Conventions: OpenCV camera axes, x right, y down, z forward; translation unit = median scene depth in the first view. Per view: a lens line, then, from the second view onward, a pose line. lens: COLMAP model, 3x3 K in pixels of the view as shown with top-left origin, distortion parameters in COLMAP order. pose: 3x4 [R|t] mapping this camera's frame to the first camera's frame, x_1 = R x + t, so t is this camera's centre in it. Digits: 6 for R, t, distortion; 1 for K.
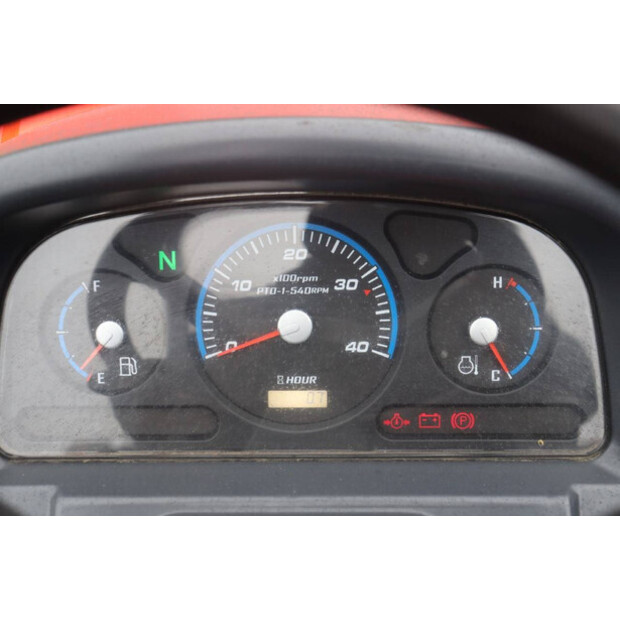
lens RADIAL K [[972.7, 0, 307.6], [0, 972.7, 305.4], [0, 0, 1]] dist [0.030961, 0.000000]
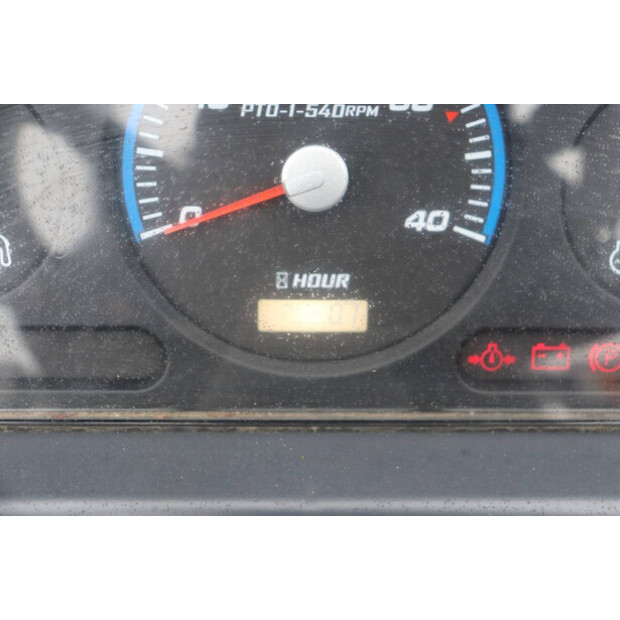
lens RADIAL K [[972.7, 0, 317.1], [0, 972.7, 311.9], [0, 0, 1]] dist [0.030961, 0.000000]
pose [[0.996441, 0.009458, 0.083762, -0.054150], [-0.018457, 0.994054, 0.107316, 0.036225], [-0.082249, -0.108480, 0.990690, 0.468338]]
